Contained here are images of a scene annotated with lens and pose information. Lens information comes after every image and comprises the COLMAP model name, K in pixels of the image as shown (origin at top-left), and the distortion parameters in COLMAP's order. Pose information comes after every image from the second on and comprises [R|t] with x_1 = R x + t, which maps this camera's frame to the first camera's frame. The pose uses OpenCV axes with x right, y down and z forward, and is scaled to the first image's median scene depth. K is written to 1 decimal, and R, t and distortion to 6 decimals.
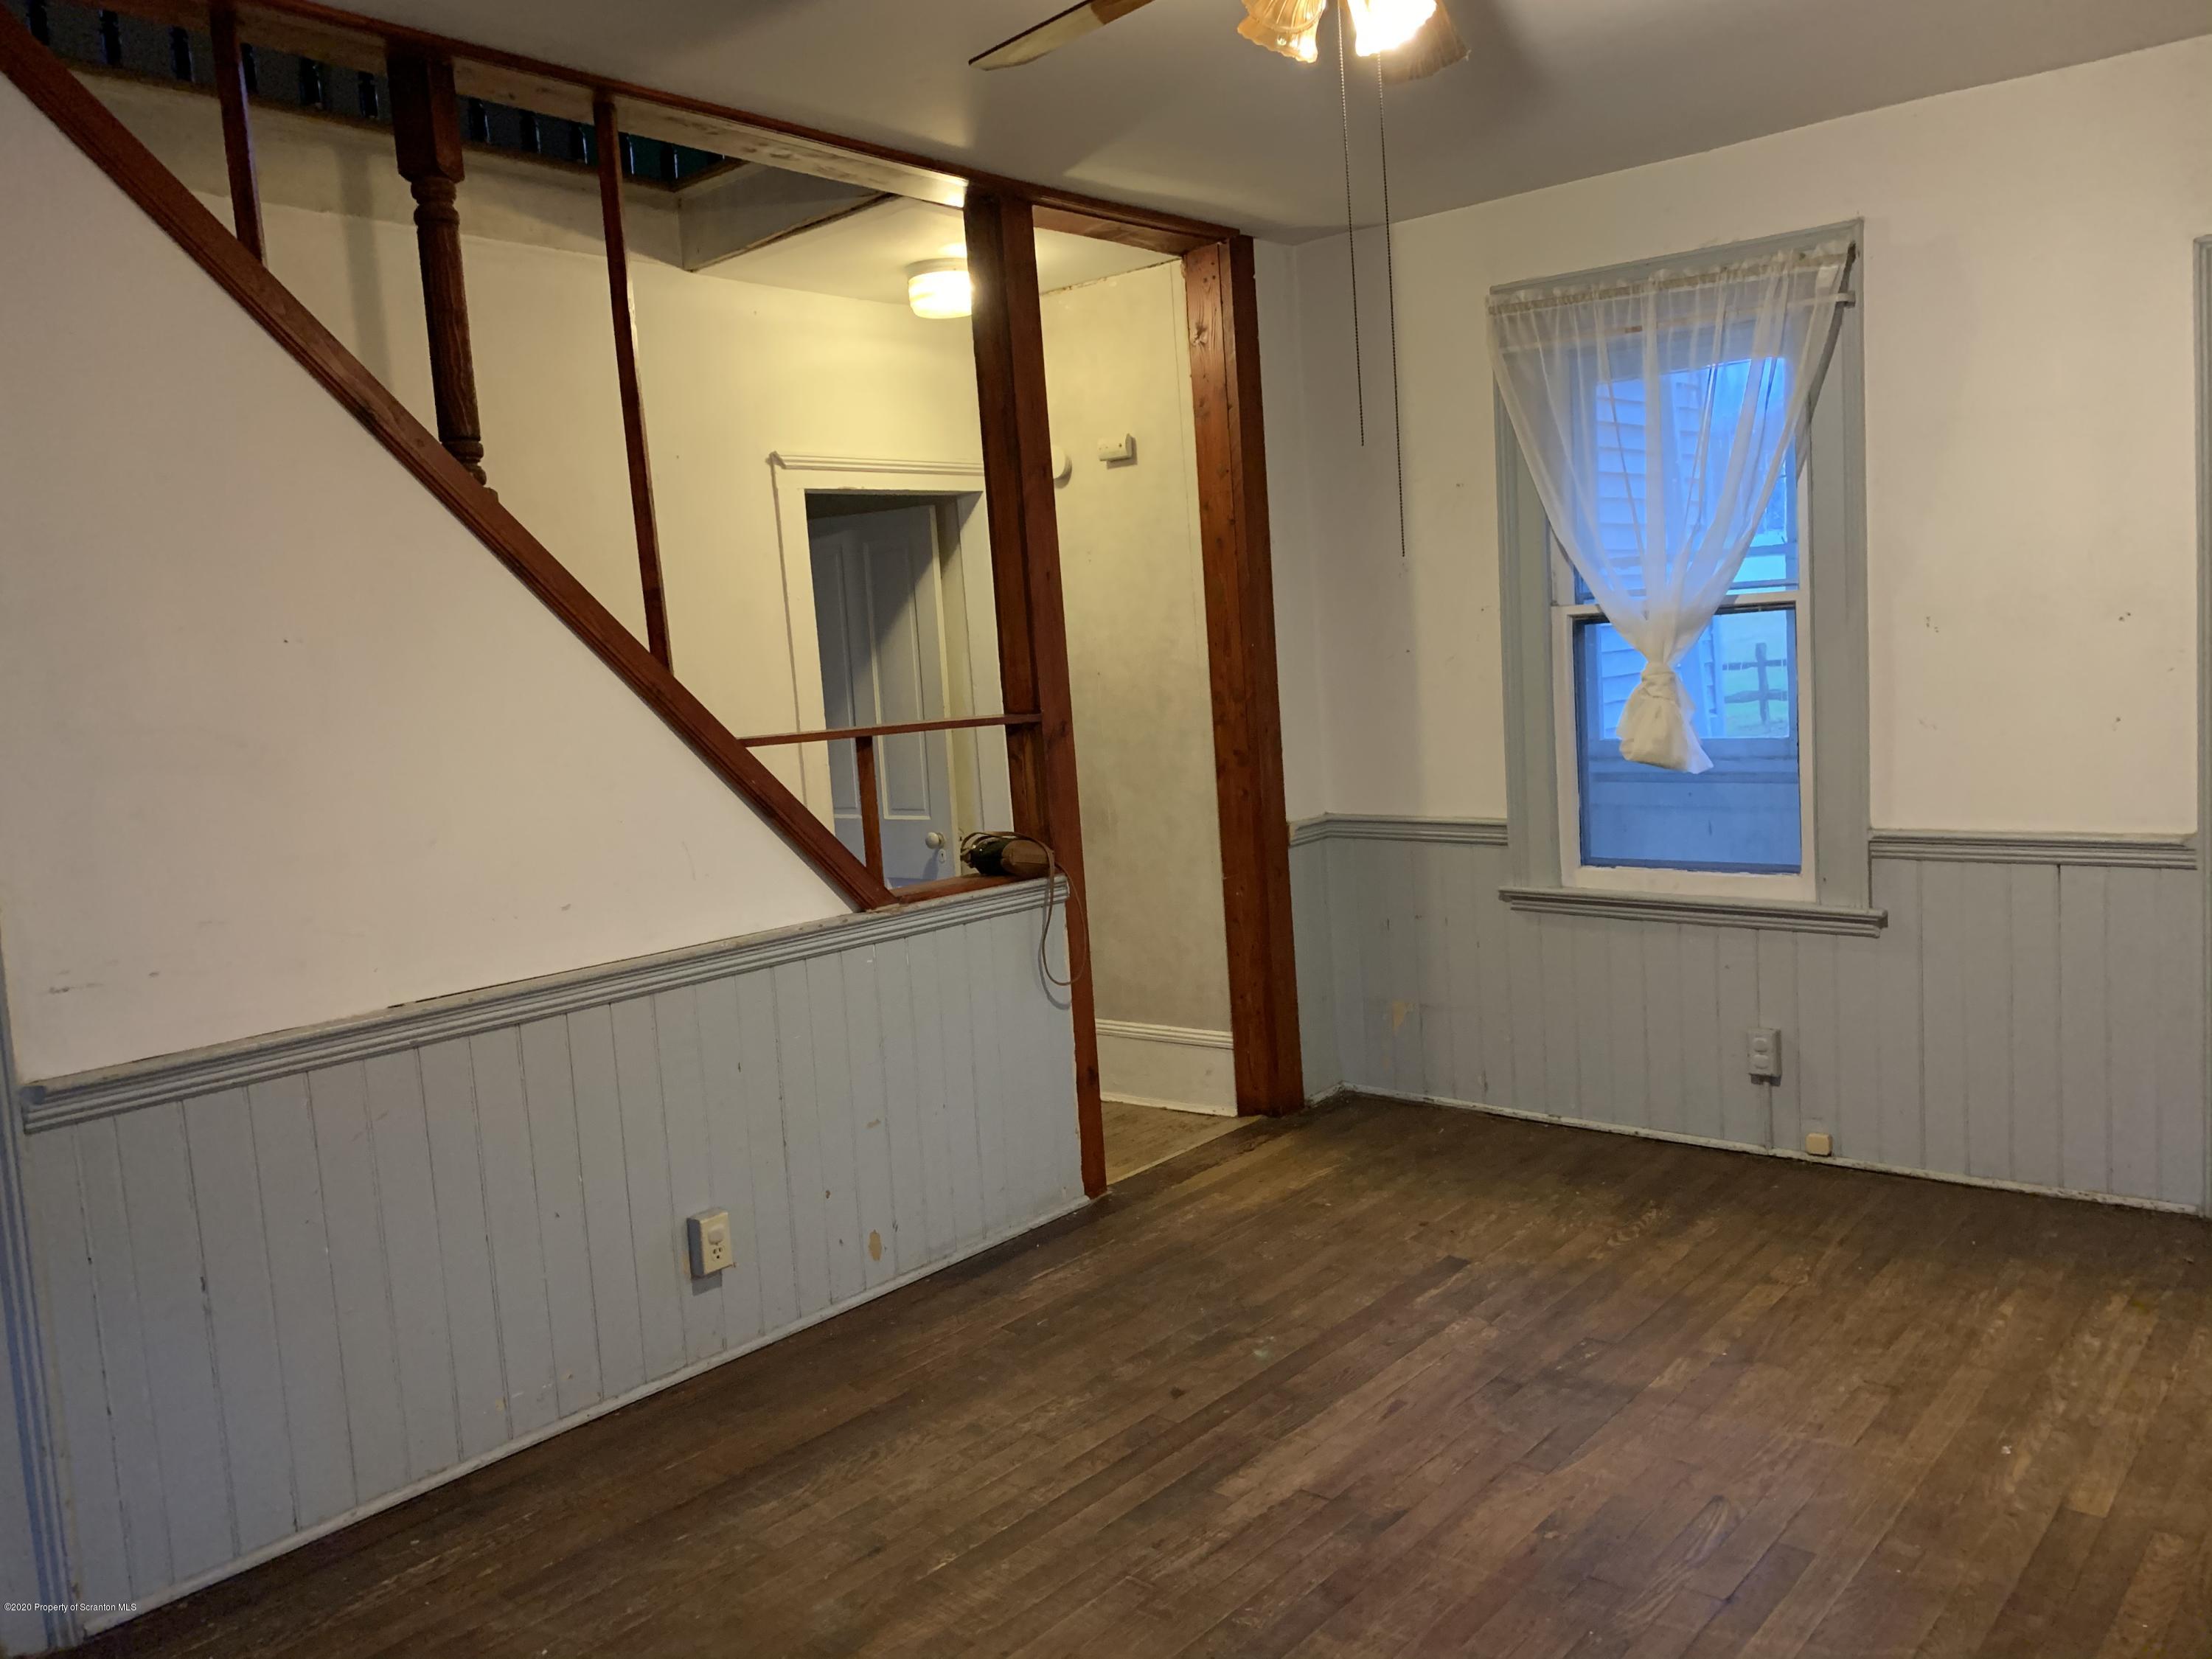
lens RADIAL K [[1691.9, 0, 1105.8], [0, 1691.9, 828.3], [0, 0, 1]] dist [-0.001239, -0.001368]
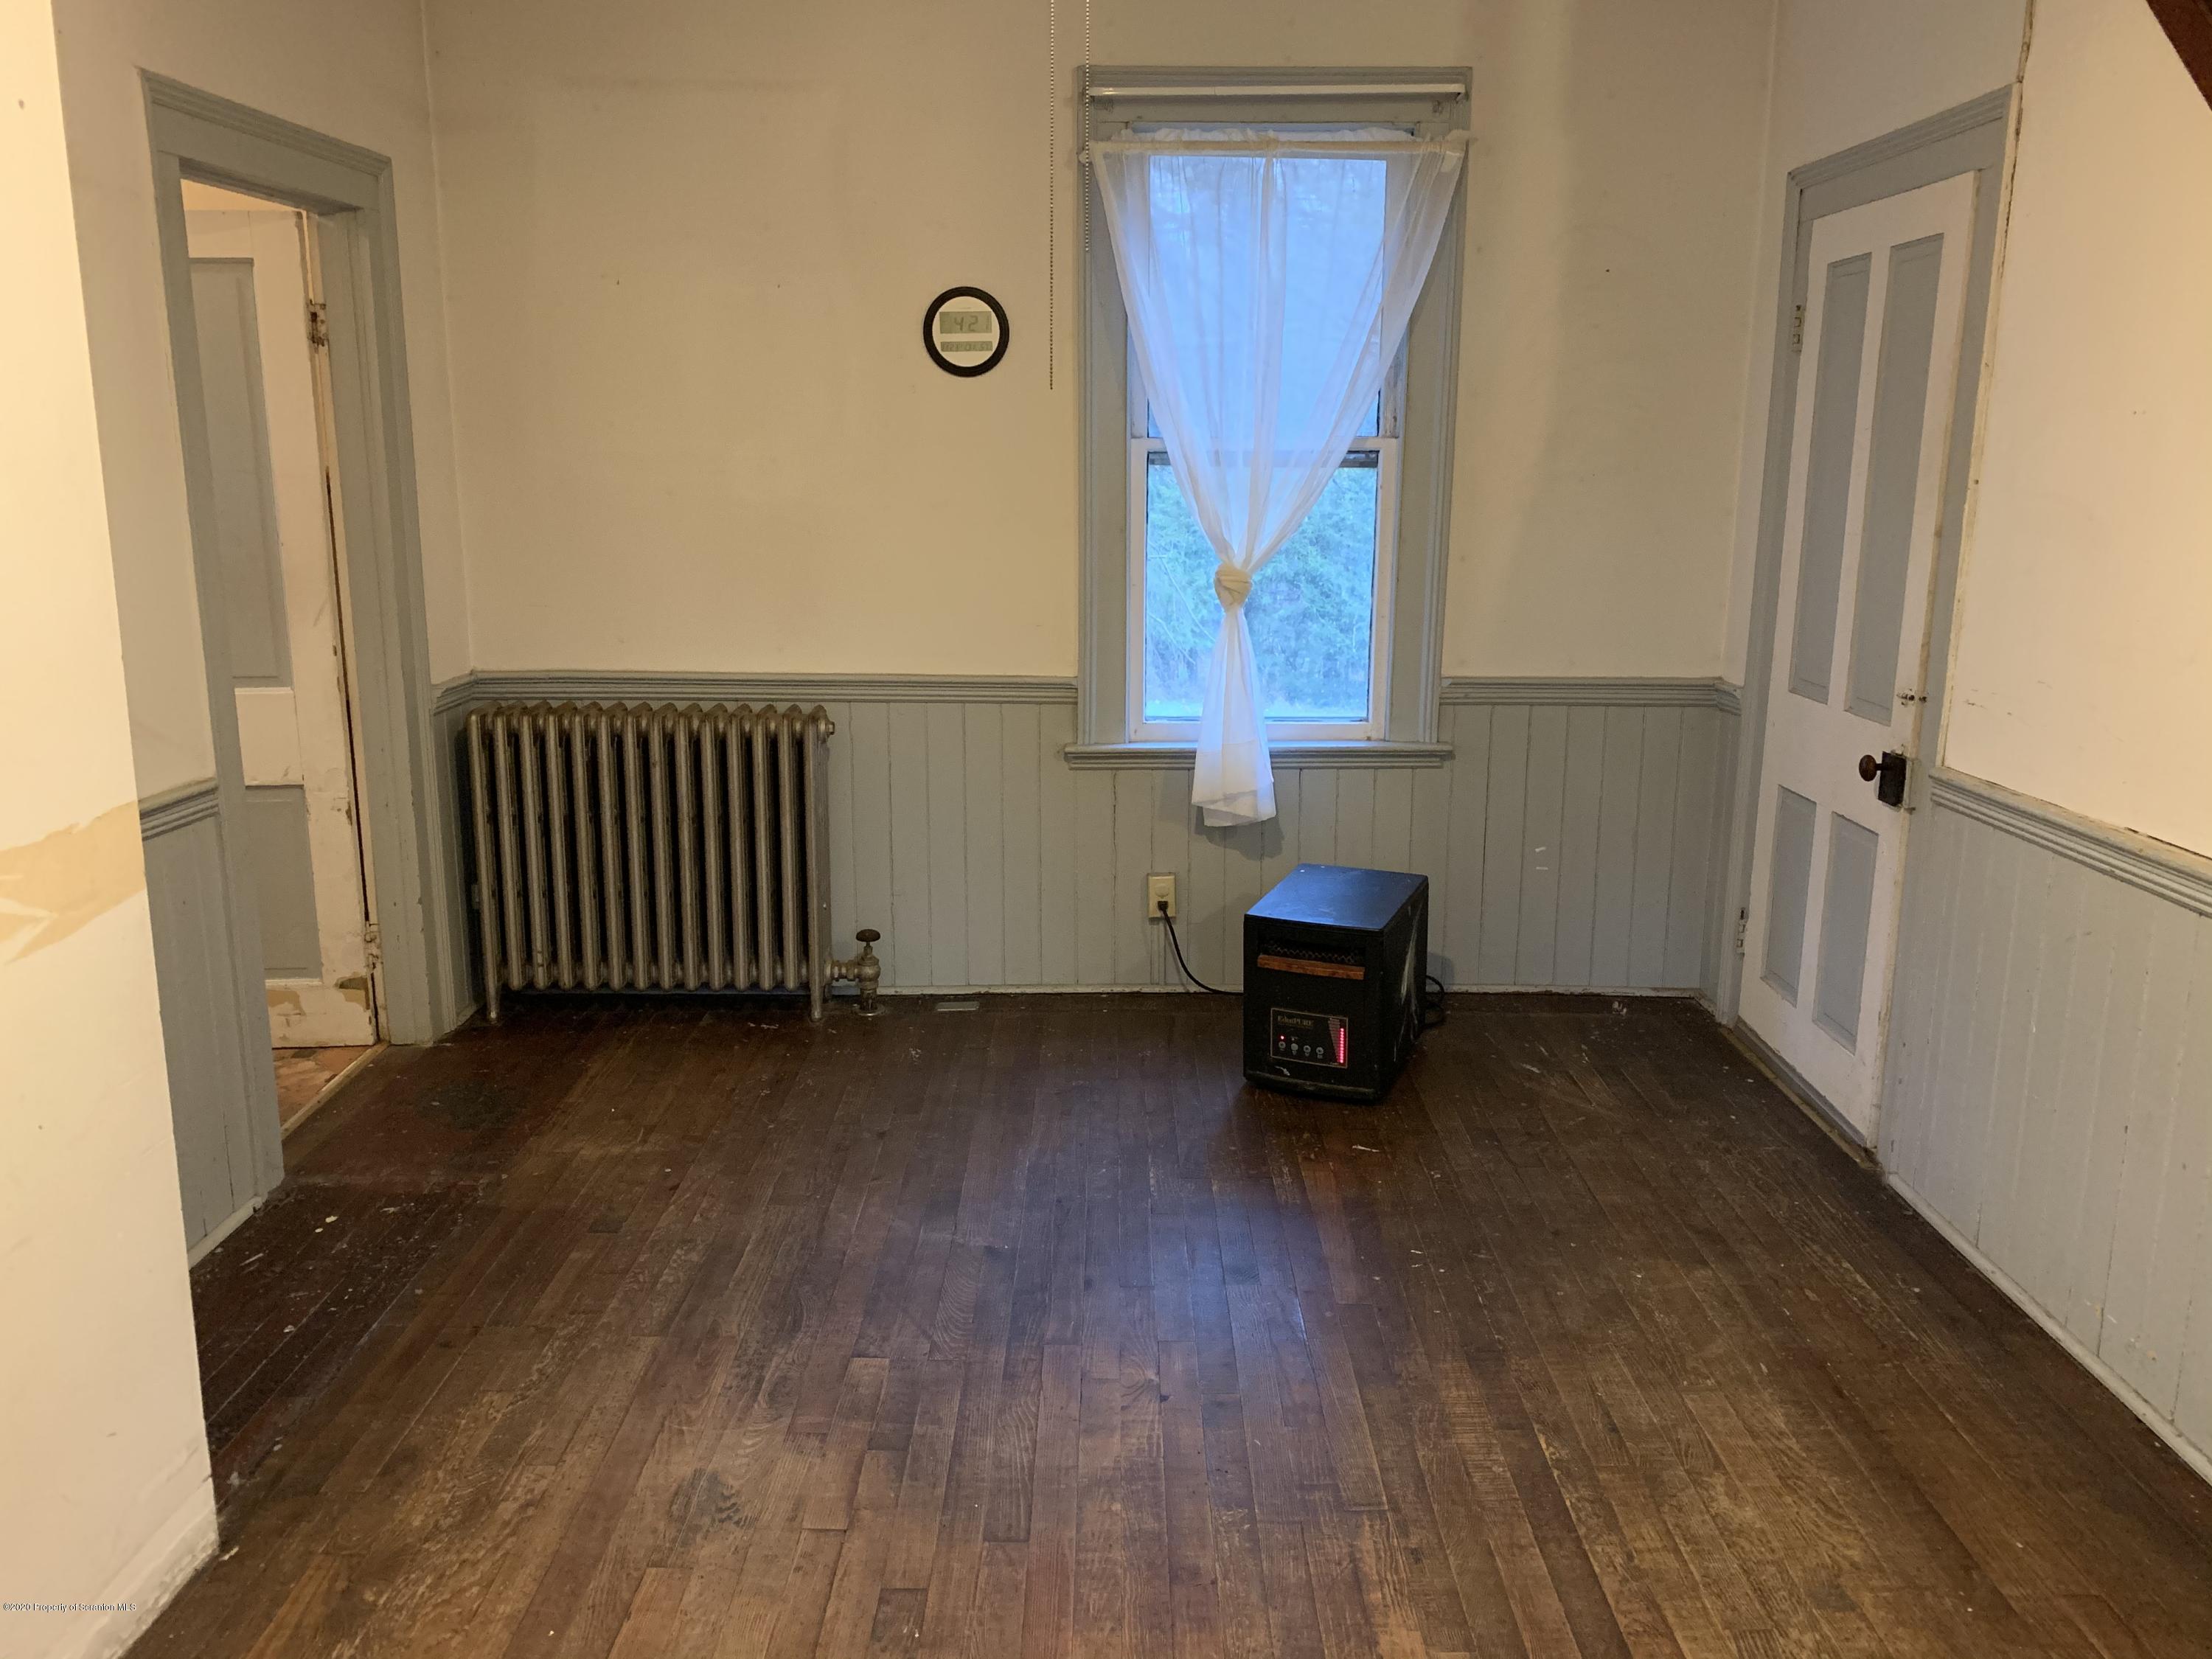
lens RADIAL K [[1691.9, 0, 1104.4], [0, 1691.9, 828.5], [0, 0, 1]] dist [-0.001239, -0.001368]
pose [[-0.757520, 0.196597, -0.622506, 0.598098], [-0.026471, 0.943540, 0.330198, -0.192584], [0.652275, 0.266610, -0.709546, 1.387936]]
